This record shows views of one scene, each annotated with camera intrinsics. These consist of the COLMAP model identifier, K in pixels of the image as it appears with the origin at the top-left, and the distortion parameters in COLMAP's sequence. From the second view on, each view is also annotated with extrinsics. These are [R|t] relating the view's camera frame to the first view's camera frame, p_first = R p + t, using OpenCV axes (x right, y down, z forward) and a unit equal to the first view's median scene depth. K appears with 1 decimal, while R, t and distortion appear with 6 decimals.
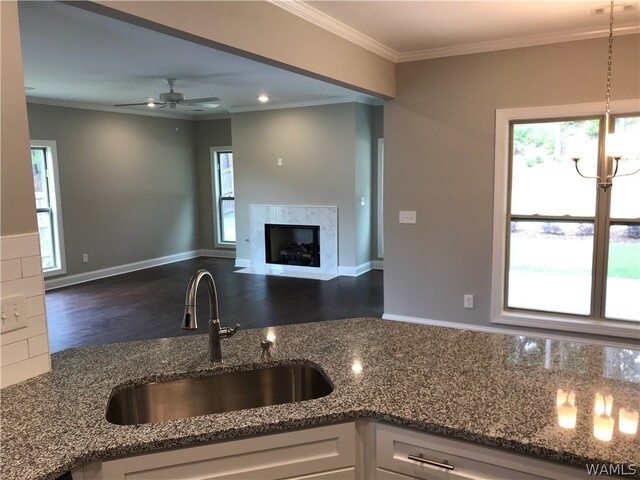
lens RADIAL K [[520.9, 0, 322.7], [0, 520.9, 241.6], [0, 0, 1]] dist [0.003357, 0.002021]
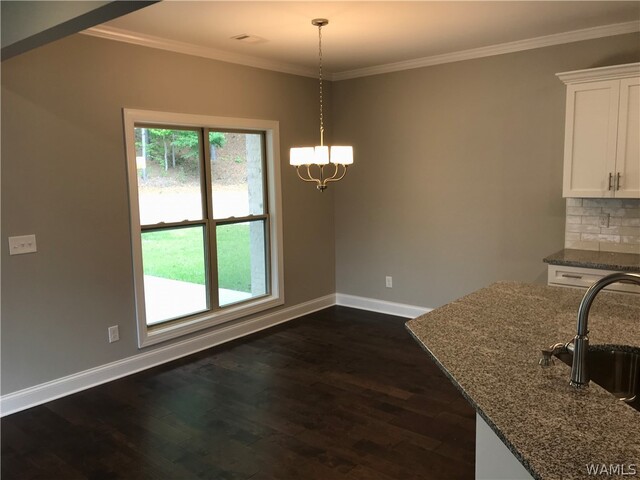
lens RADIAL K [[520.9, 0, 324.3], [0, 520.9, 235.5], [0, 0, 1]] dist [0.003357, 0.002021]
pose [[0.199150, -0.104367, 0.974396, -0.292415], [0.146231, 0.986345, 0.075760, -0.035446], [-0.968997, 0.127399, 0.211692, 0.311179]]
